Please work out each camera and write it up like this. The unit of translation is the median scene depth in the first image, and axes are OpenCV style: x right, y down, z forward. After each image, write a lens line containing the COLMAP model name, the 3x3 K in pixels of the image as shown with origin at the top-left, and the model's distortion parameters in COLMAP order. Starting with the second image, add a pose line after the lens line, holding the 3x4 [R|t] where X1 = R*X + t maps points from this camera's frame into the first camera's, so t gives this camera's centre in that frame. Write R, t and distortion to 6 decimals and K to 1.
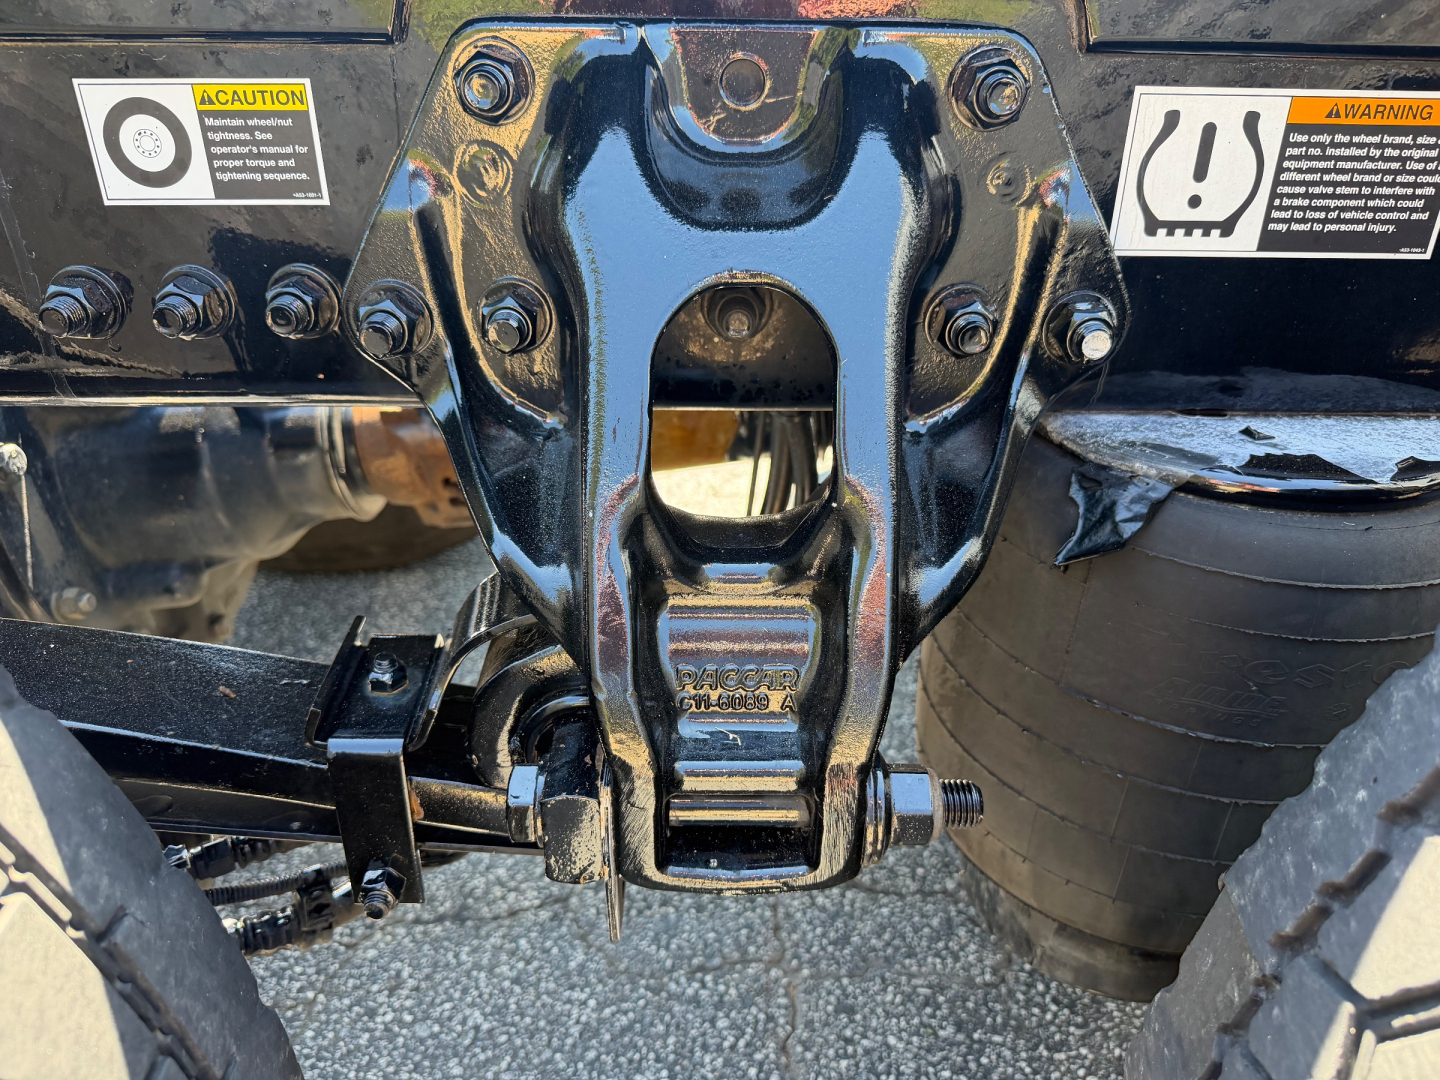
lens RADIAL K [[1033.0, 0, 720.0], [0, 1033.0, 540.0], [0, 0, 1]] dist [0.002881, -0.030284]
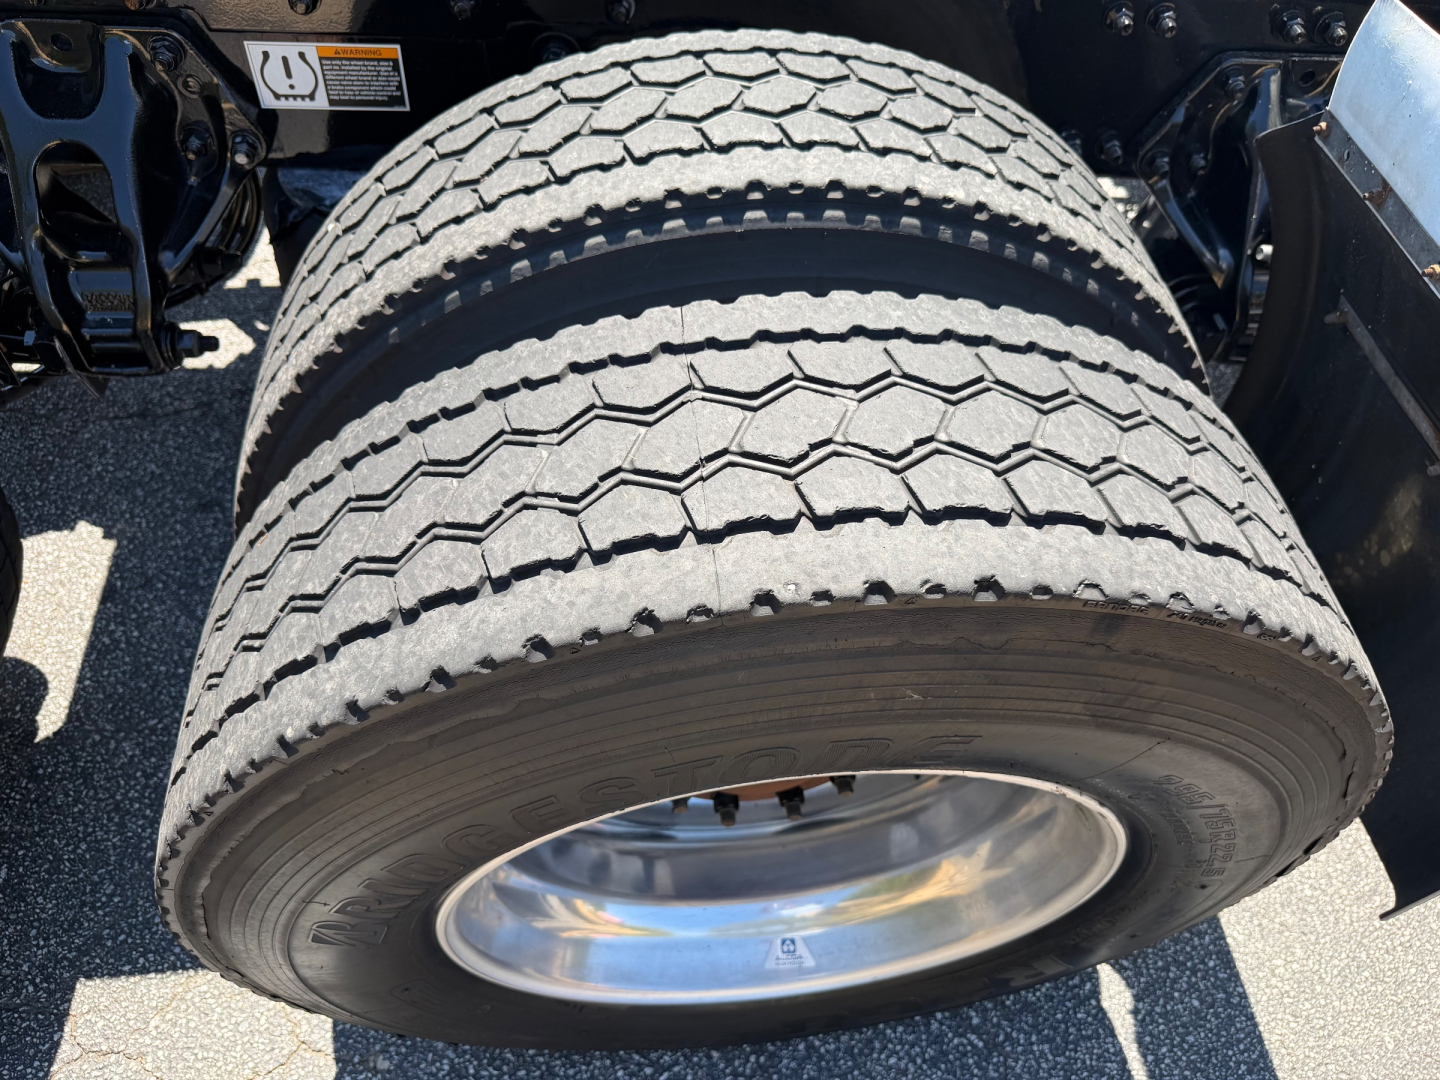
lens RADIAL K [[1033.0, 0, 720.0], [0, 1033.0, 540.0], [0, 0, 1]] dist [0.002881, -0.030284]
pose [[0.992394, -0.025961, 0.120330, 1.090527], [-0.026957, 0.907949, 0.418212, -0.390451], [-0.120111, -0.418275, 0.900344, -1.593770]]
